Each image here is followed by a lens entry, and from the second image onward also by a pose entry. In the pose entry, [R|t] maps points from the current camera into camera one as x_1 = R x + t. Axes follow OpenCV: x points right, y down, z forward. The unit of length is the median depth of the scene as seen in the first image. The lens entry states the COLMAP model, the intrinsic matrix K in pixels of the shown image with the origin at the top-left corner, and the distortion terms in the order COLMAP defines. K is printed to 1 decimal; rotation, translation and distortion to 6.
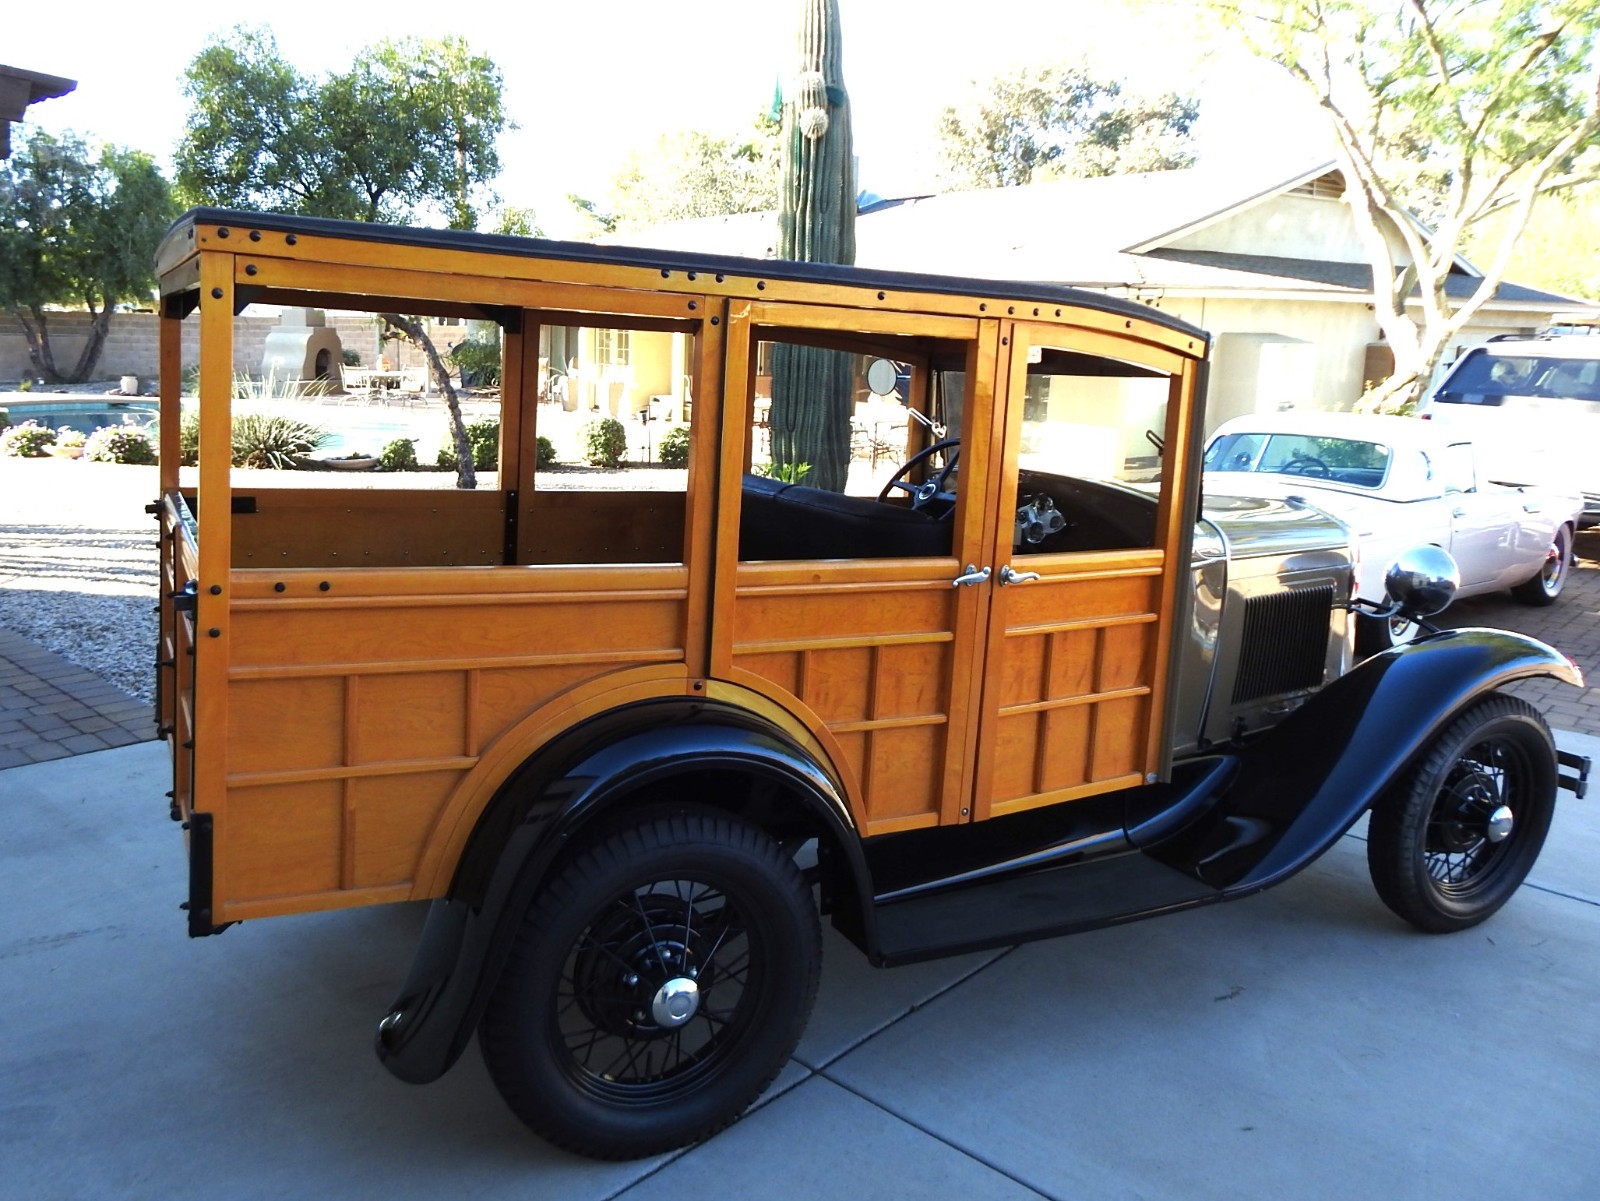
lens RADIAL K [[1366.8, 0, 799.2], [0, 1366.8, 599.6], [0, 0, 1]] dist [0.034804, 0.005279]
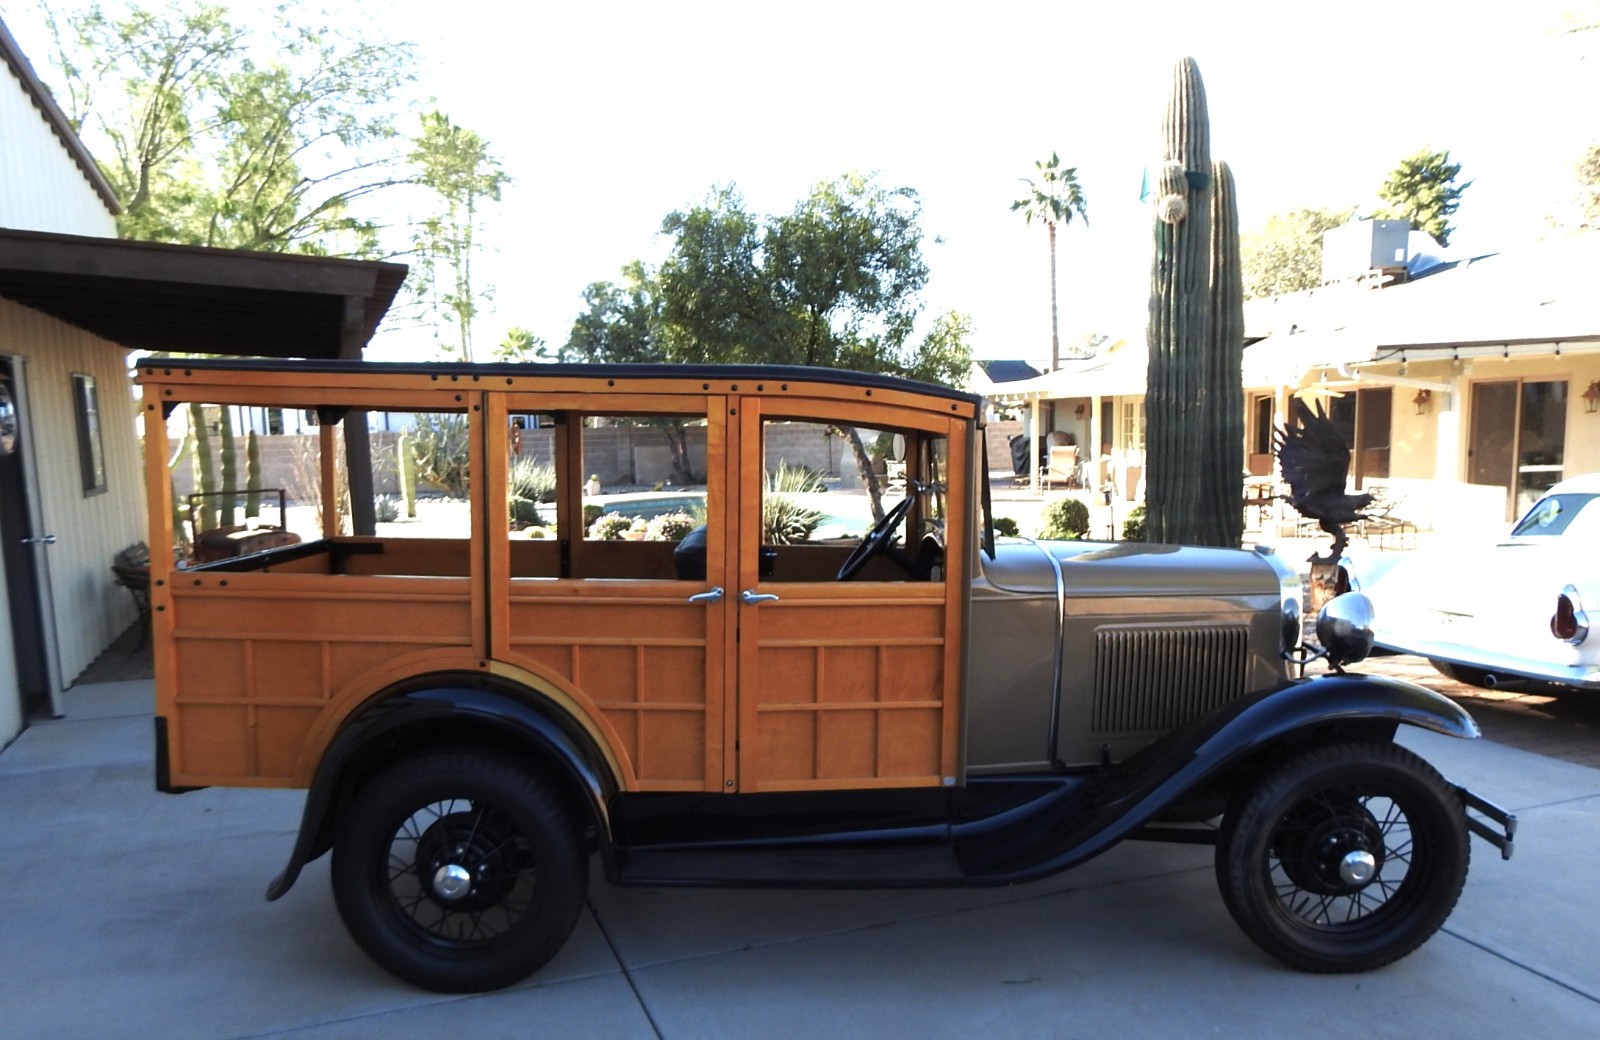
lens RADIAL K [[1340.9, 0, 798.6], [0, 1340.9, 645.9], [0, 0, 1]] dist [0.039825, -0.005135]
pose [[0.884482, 0.030199, -0.465597, 0.660336], [-0.044391, 0.998823, -0.019544, 0.043360], [0.464459, 0.037955, 0.884781, -0.063962]]
